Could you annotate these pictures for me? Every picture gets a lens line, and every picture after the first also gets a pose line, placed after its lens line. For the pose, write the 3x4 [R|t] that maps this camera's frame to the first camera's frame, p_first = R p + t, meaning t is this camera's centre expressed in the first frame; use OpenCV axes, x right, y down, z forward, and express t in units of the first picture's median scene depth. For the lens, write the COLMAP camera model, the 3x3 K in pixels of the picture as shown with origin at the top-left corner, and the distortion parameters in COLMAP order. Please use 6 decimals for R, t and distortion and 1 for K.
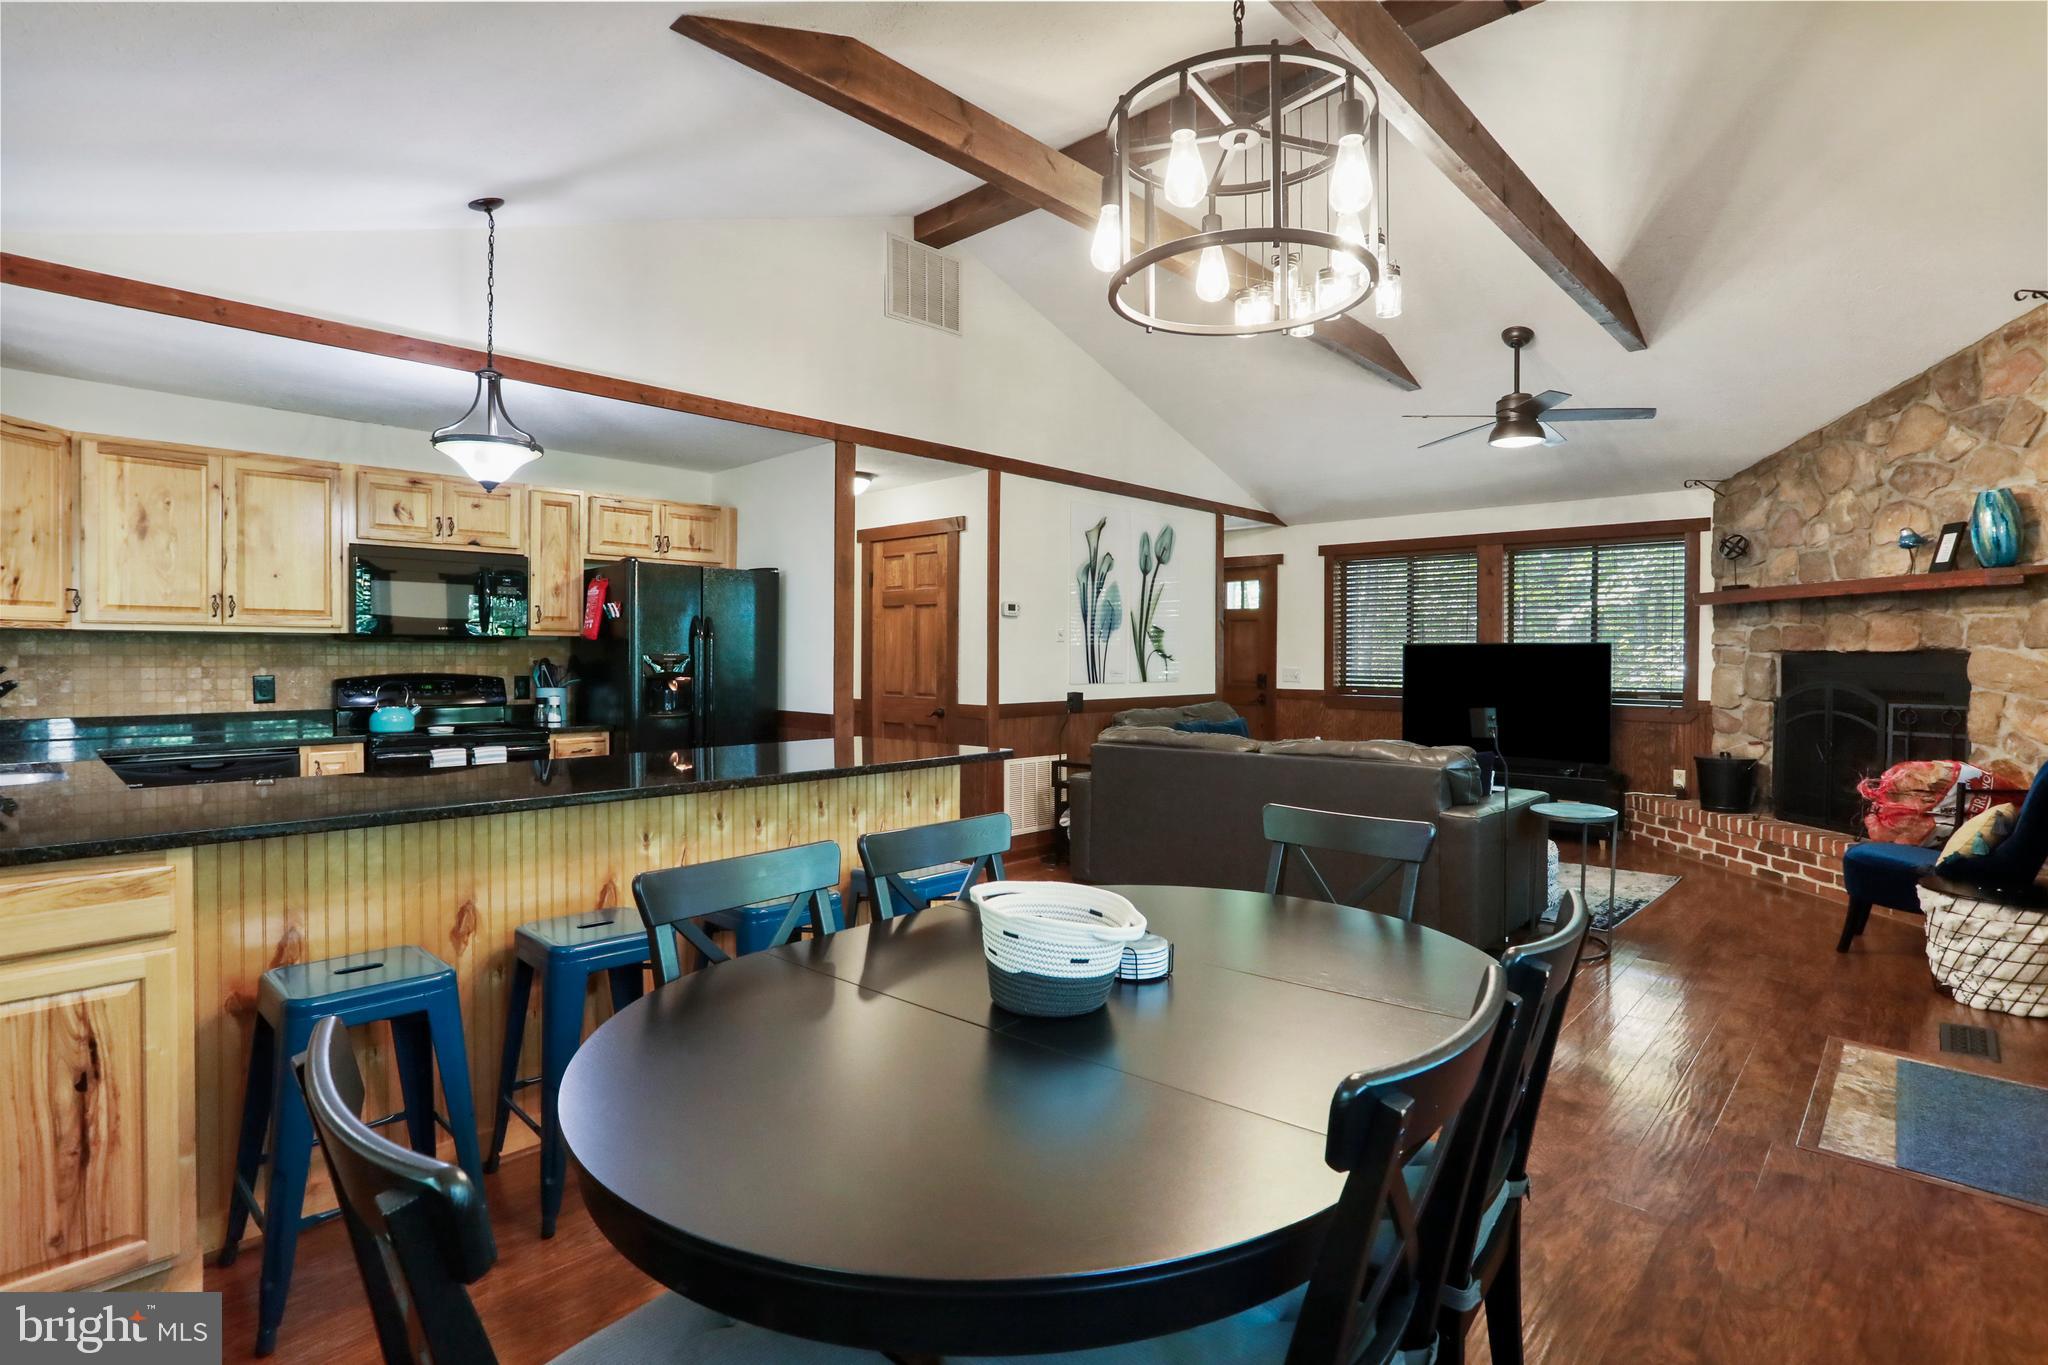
lens RADIAL K [[996.0, 0, 994.4], [0, 996.0, 666.2], [0, 0, 1]] dist [-0.051802, 0.018610]
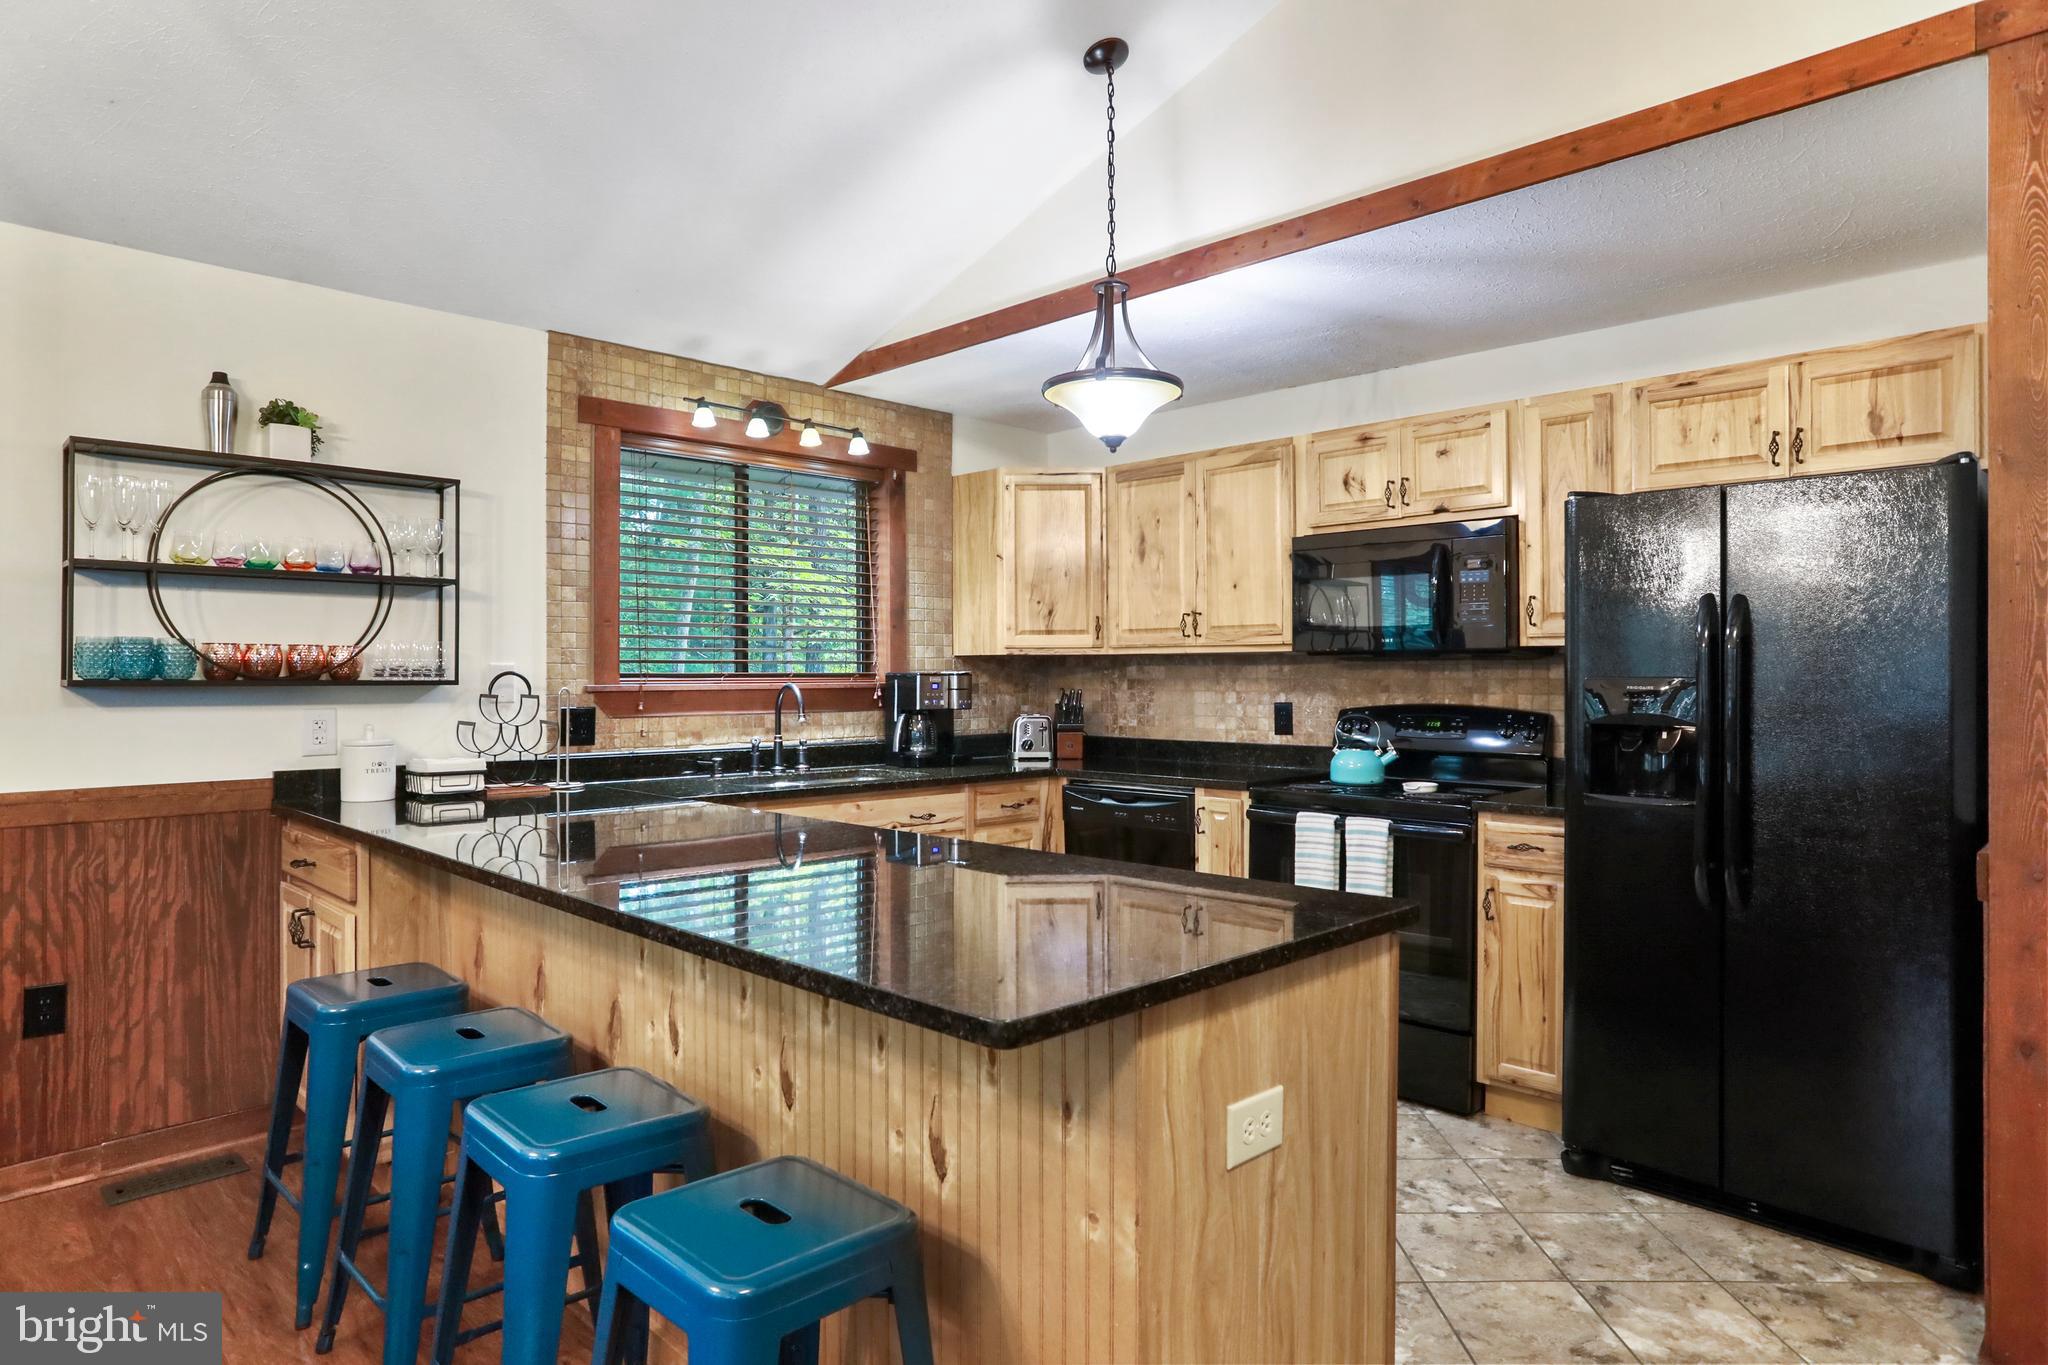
lens RADIAL K [[1172.9, 0, 1022.1], [0, 1172.9, 670.0], [0, 0, 1]] dist [-0.047223, 0.026160]
pose [[-0.011954, -0.005939, -0.999911, 0.220302], [-0.008467, 0.999947, -0.005838, -0.008622], [0.999893, 0.008397, -0.012004, 0.619164]]
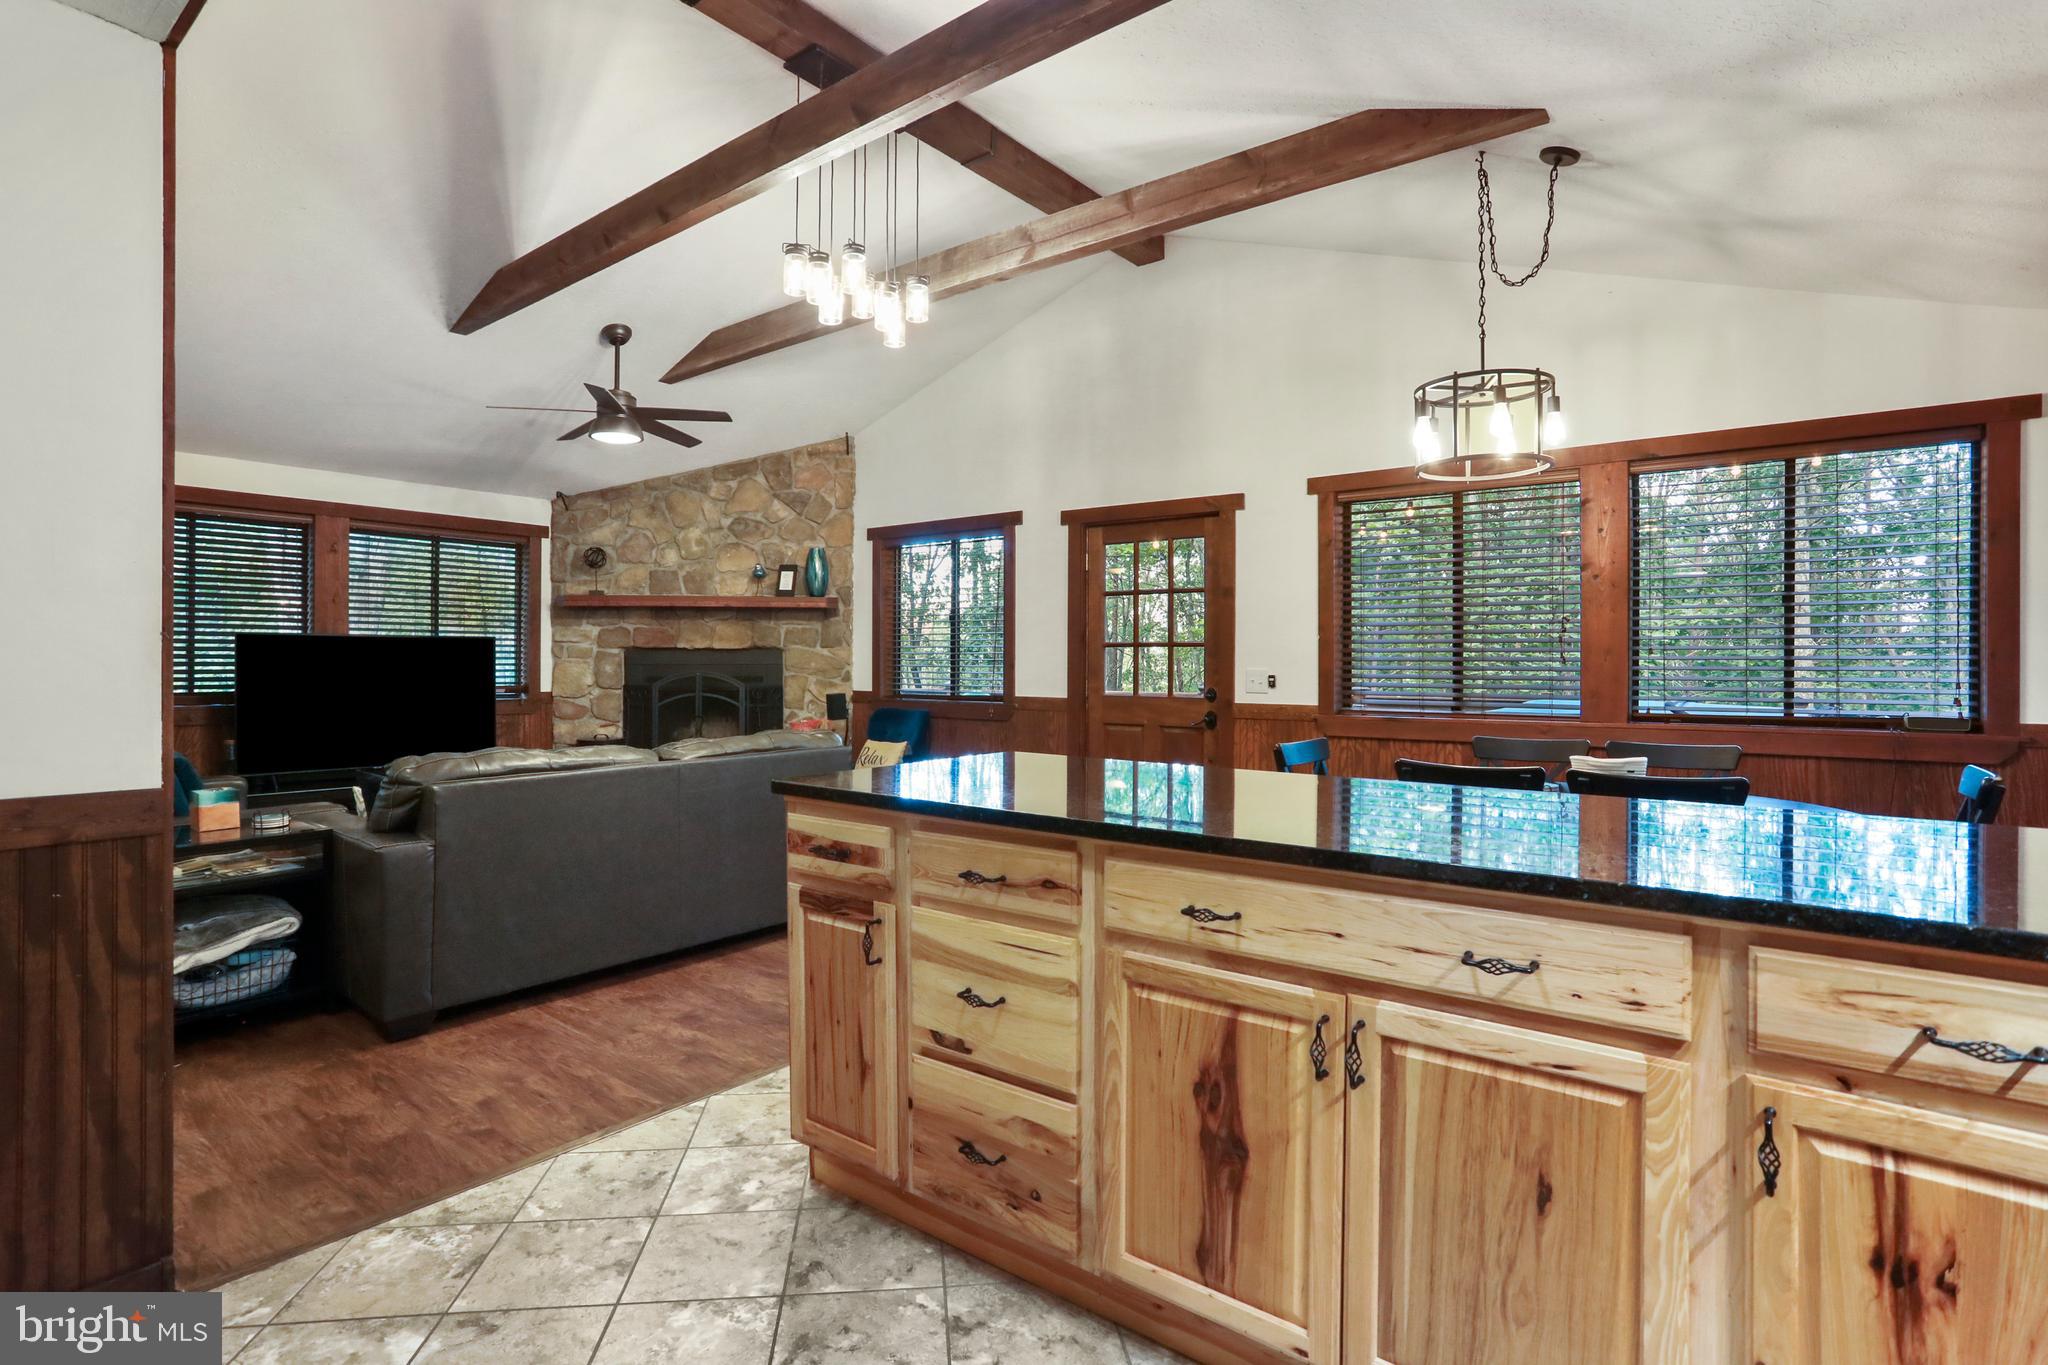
lens RADIAL K [[996.0, 0, 1024.3], [0, 996.0, 667.2], [0, 0, 1]] dist [-0.051802, 0.018610]
pose [[-0.107945, -0.009544, 0.994111, -0.503375], [0.008035, 0.999913, 0.010472, 0.000046], [-0.994124, 0.009118, -0.107859, 0.663607]]
